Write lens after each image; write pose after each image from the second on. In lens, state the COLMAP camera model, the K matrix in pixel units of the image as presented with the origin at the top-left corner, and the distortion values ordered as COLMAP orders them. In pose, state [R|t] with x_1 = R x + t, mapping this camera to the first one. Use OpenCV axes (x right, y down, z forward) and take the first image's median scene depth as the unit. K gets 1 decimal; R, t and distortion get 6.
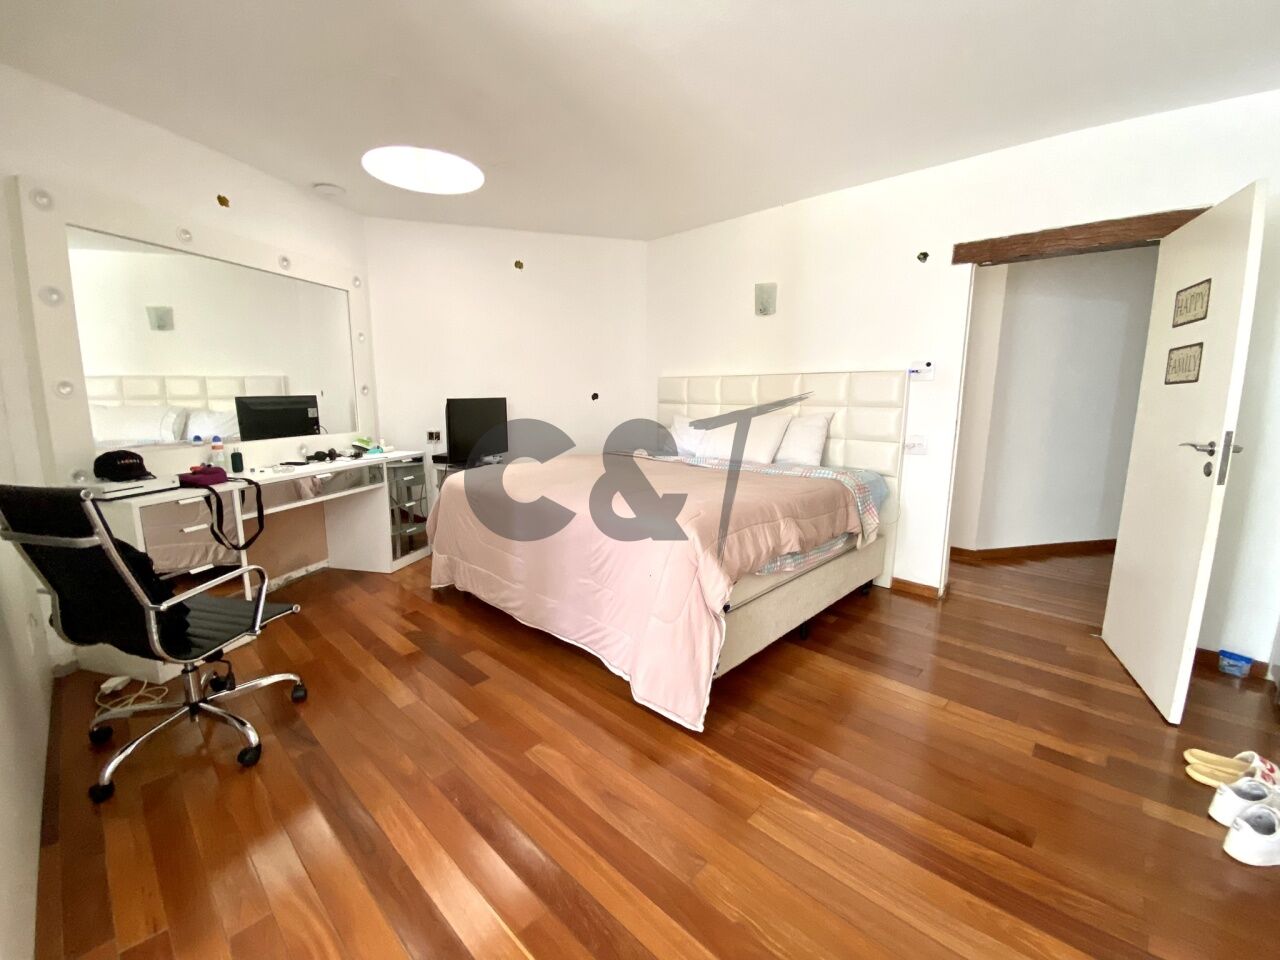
lens RADIAL K [[521.2, 0, 640.0], [0, 521.2, 480.0], [0, 0, 1]] dist [0.019727, -0.020428]
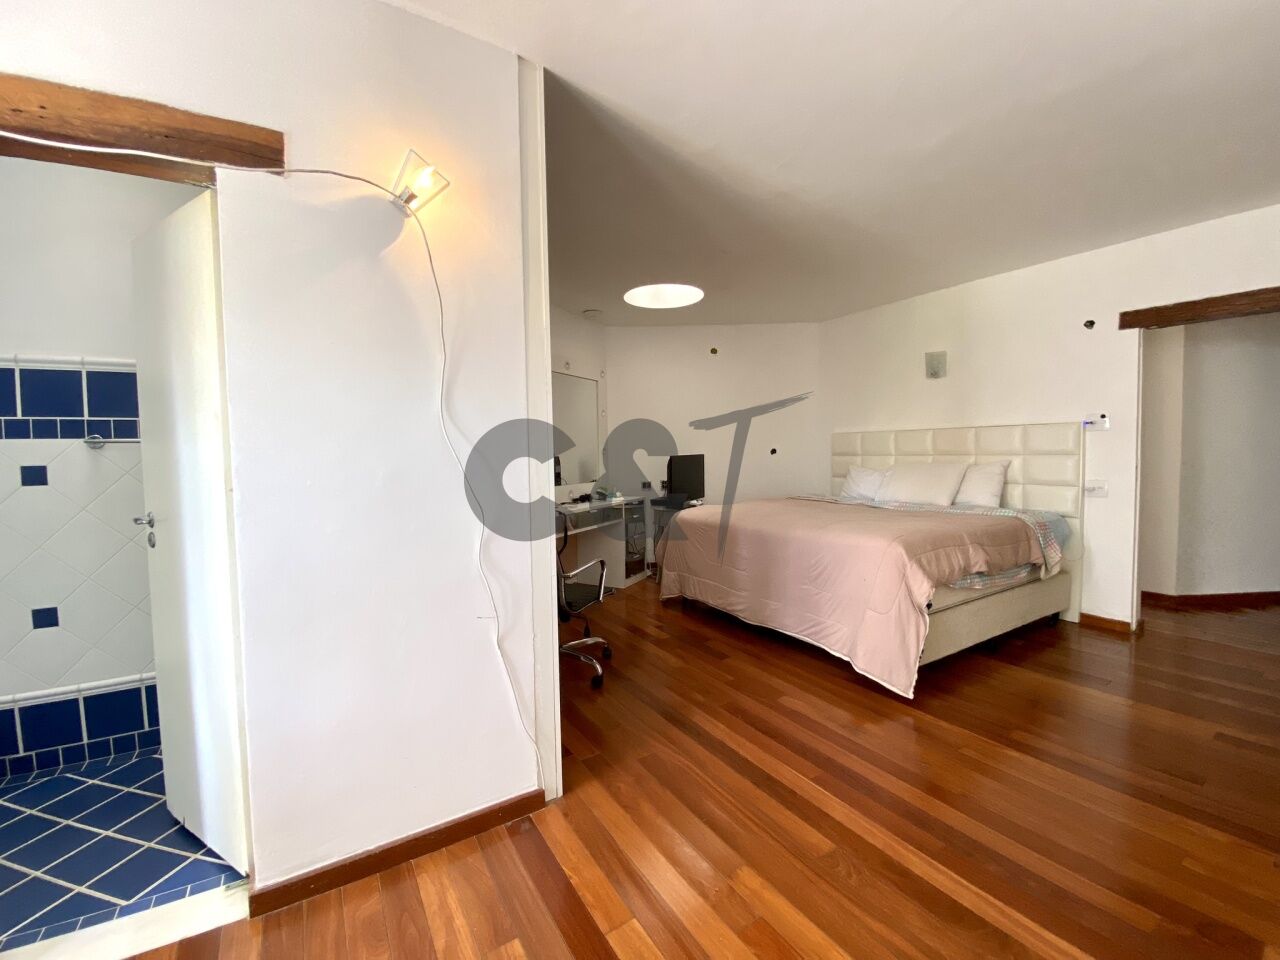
lens RADIAL K [[521.0, 0, 625.4], [0, 521.0, 478.8], [0, 0, 1]] dist [-0.001769, -0.012212]
pose [[0.962157, -0.008094, -0.272376, -0.143622], [-0.021452, 0.994207, -0.105320, 0.052641], [0.271650, 0.107177, 0.956410, -0.339707]]
